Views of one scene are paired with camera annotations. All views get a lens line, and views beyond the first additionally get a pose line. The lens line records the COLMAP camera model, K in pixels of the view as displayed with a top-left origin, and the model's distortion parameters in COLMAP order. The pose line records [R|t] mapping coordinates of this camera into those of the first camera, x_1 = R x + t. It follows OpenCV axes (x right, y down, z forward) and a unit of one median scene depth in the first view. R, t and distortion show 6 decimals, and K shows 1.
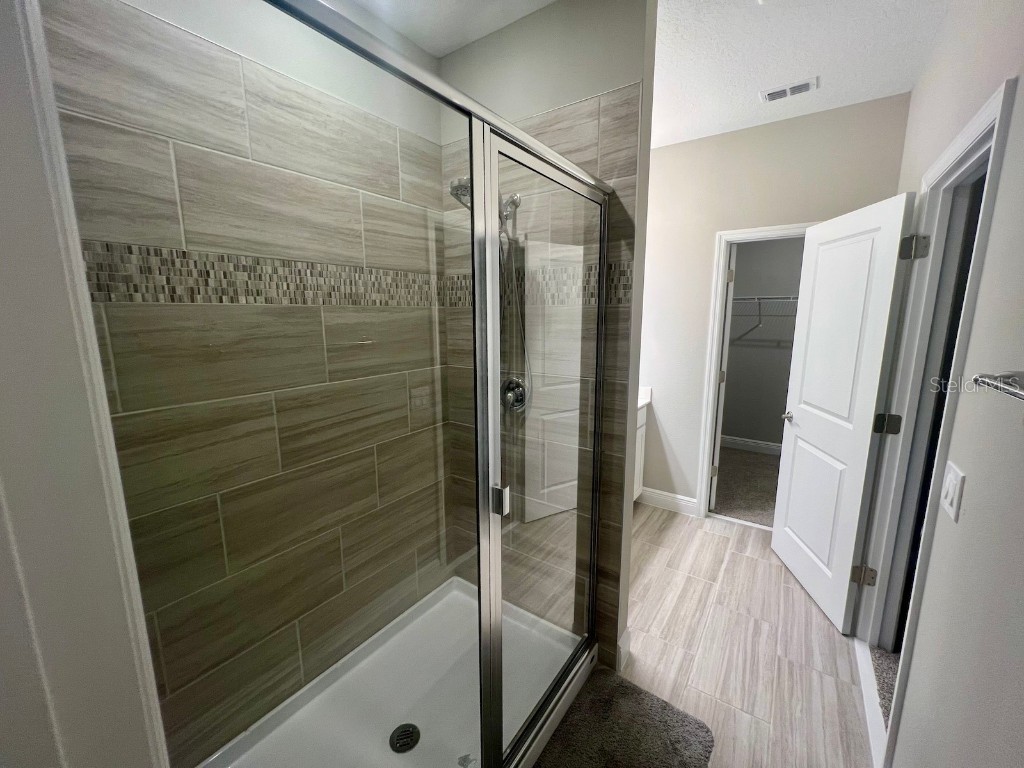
lens RADIAL K [[408.8, 0, 512.0], [0, 408.8, 384.0], [0, 0, 1]] dist [-0.000436, -0.000118]
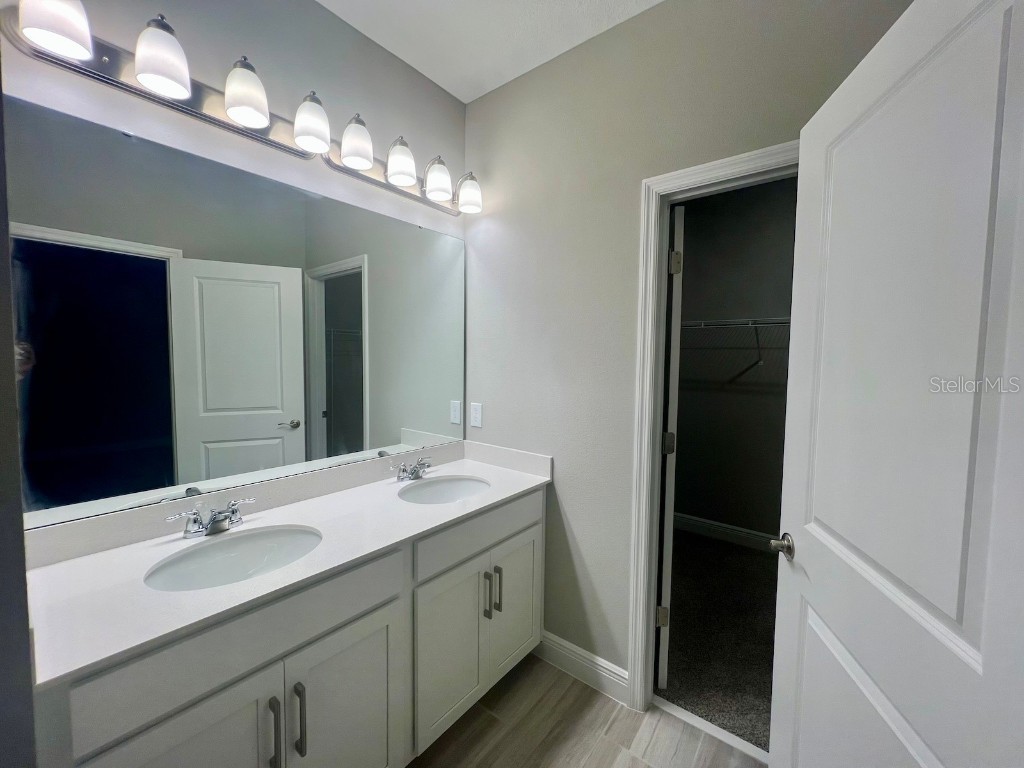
lens RADIAL K [[408.8, 0, 512.0], [0, 408.8, 384.0], [0, 0, 1]] dist [-0.000436, -0.000118]
pose [[0.997987, 0.022248, -0.059395, 0.321524], [-0.028733, 0.993444, -0.110653, -0.028238], [0.056544, 0.112137, 0.992083, 0.417542]]
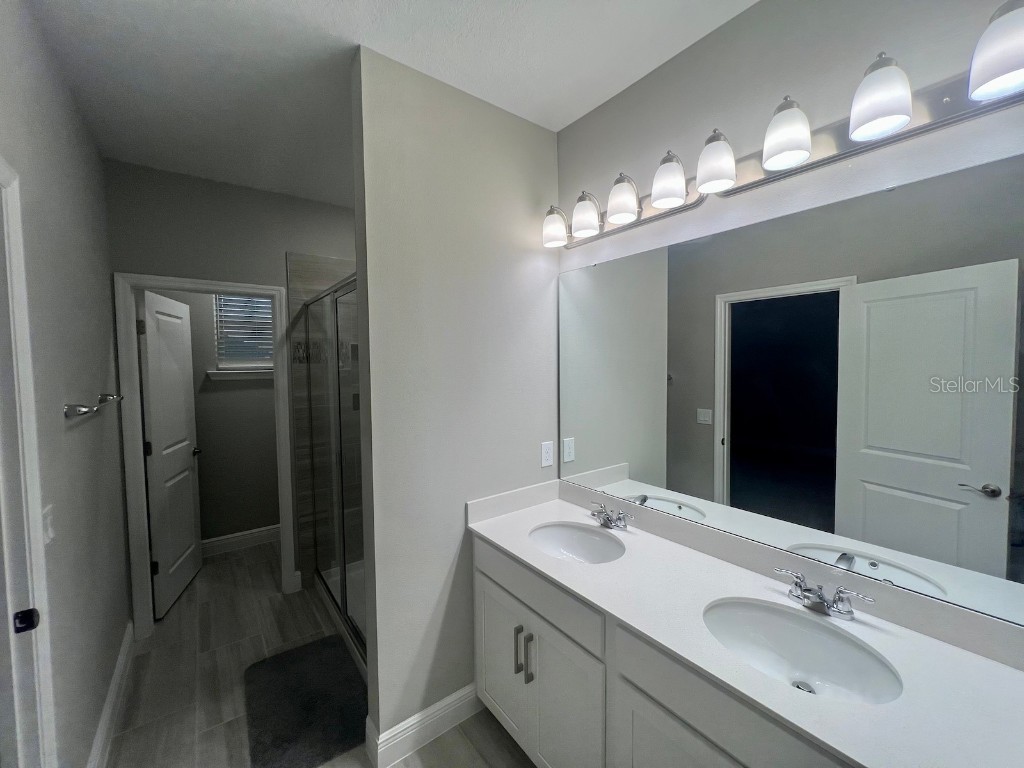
lens RADIAL K [[408.8, 0, 512.0], [0, 408.8, 384.0], [0, 0, 1]] dist [-0.000436, -0.000118]
pose [[-0.299335, 0.043797, -0.953142, 0.858037], [-0.141786, 0.985813, 0.089826, -0.270758], [0.943555, 0.162030, -0.288878, 1.265548]]
